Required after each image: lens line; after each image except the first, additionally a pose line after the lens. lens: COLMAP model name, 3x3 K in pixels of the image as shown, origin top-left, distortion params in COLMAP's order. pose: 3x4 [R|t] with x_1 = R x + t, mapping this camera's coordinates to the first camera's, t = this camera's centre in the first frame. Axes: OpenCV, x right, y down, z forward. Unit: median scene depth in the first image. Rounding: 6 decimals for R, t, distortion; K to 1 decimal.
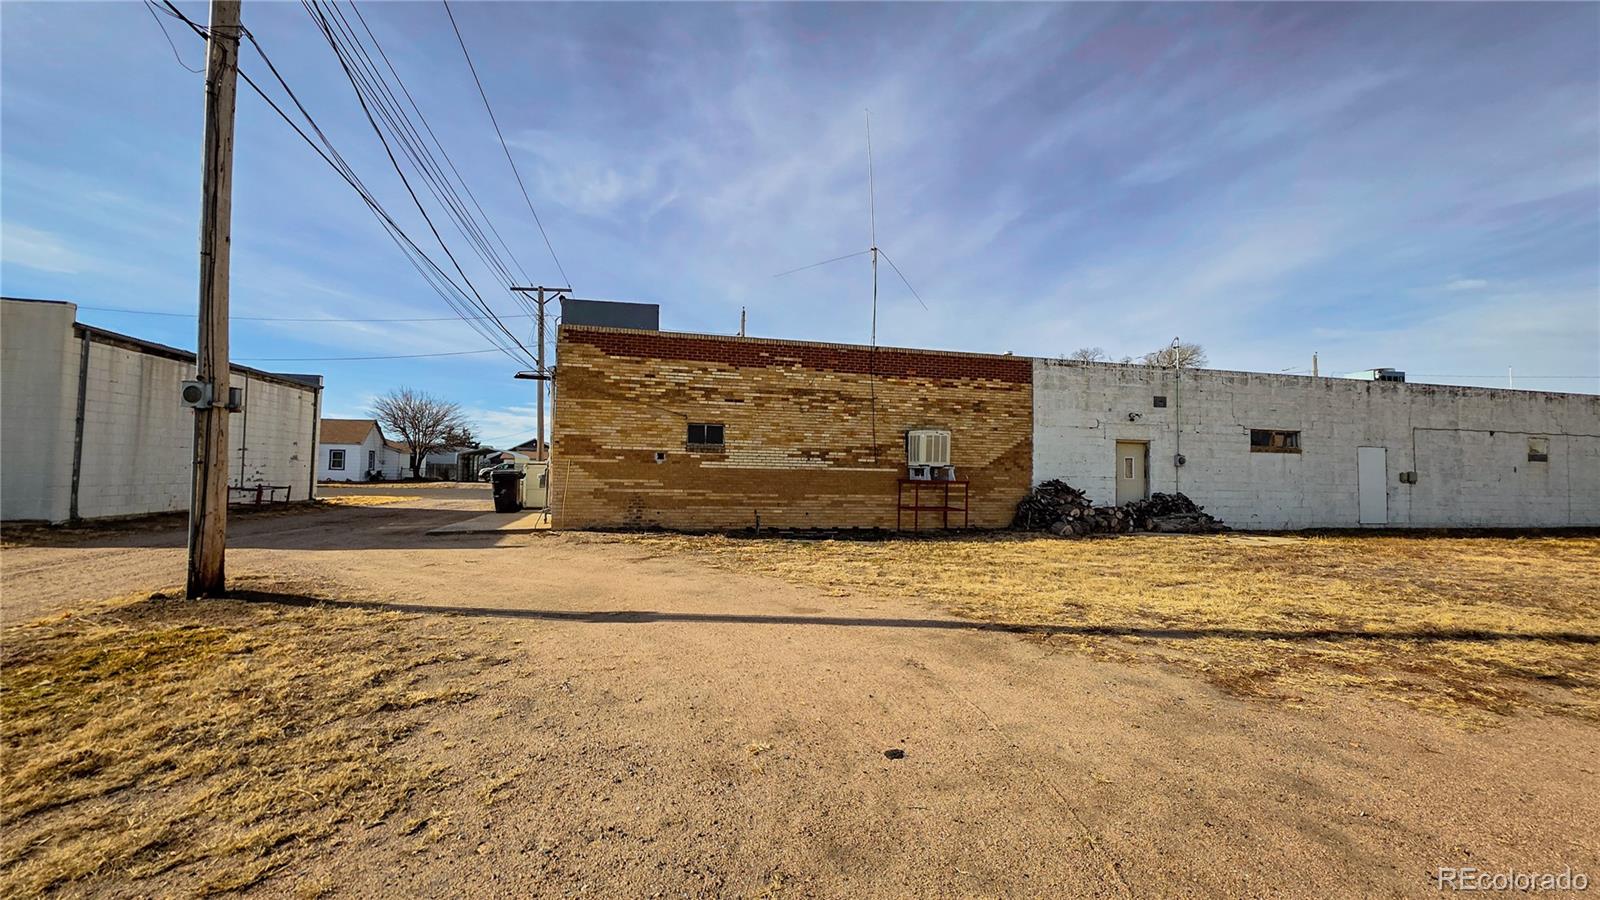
lens RADIAL K [[634.1, 0, 800.0], [0, 634.1, 450.0], [0, 0, 1]] dist [0.001755, 0.000183]
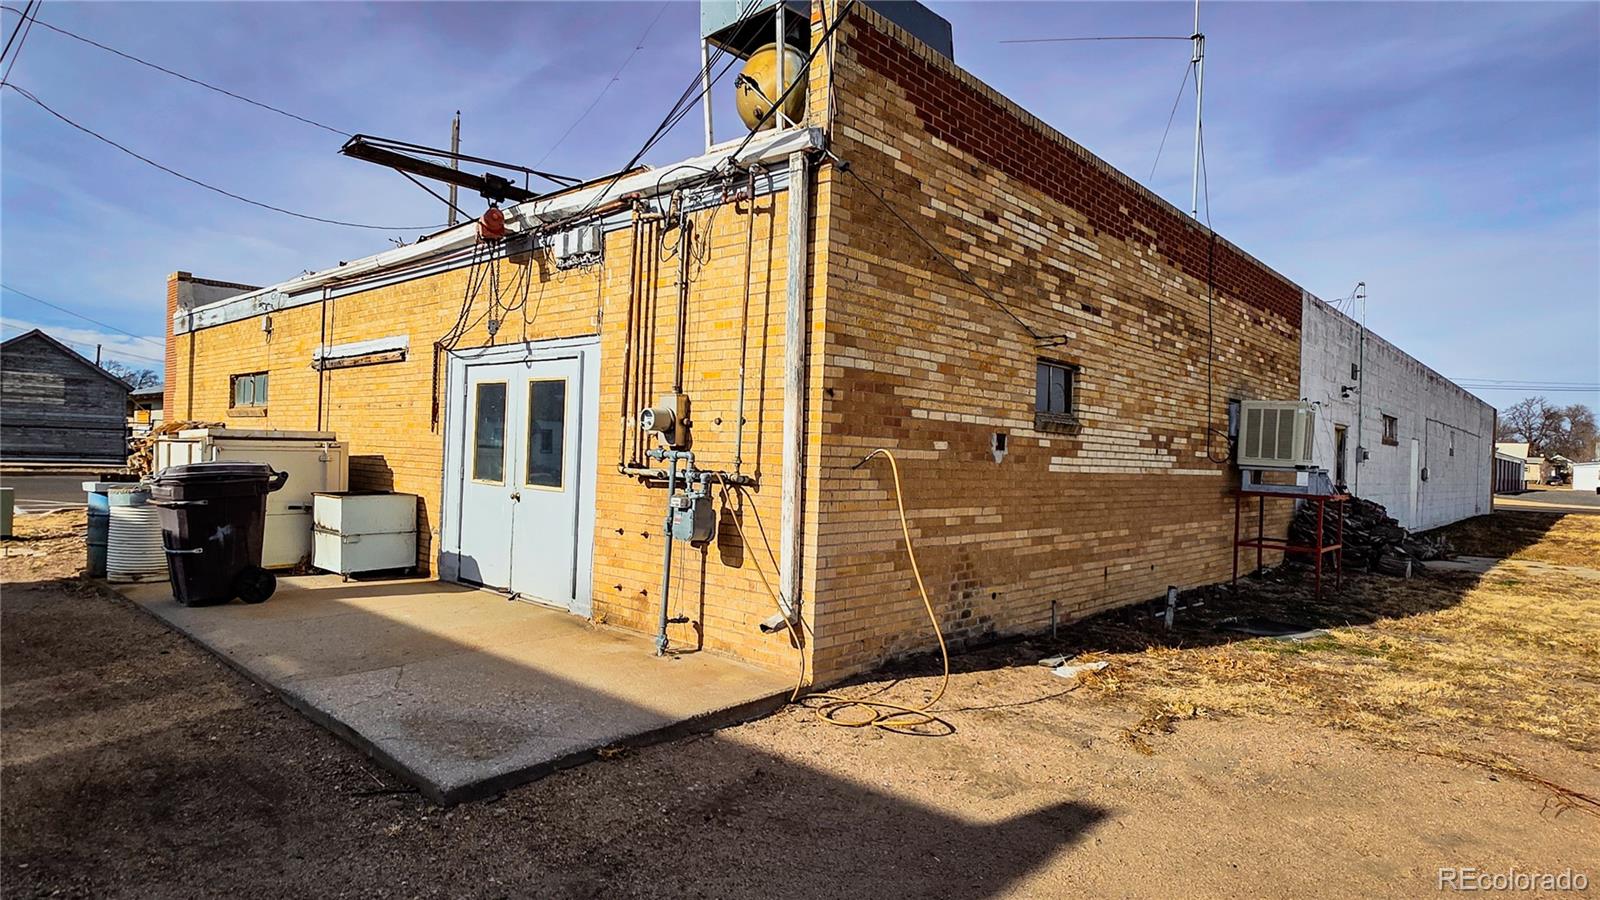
lens RADIAL K [[879.3, 0, 800.0], [0, 879.3, 450.0], [0, 0, 1]] dist [0.002832, 0.000302]
pose [[0.831606, 0.014133, 0.555187, -0.599482], [-0.043177, 0.998296, 0.039261, -0.000803], [-0.553686, -0.056621, 0.830799, 0.641327]]
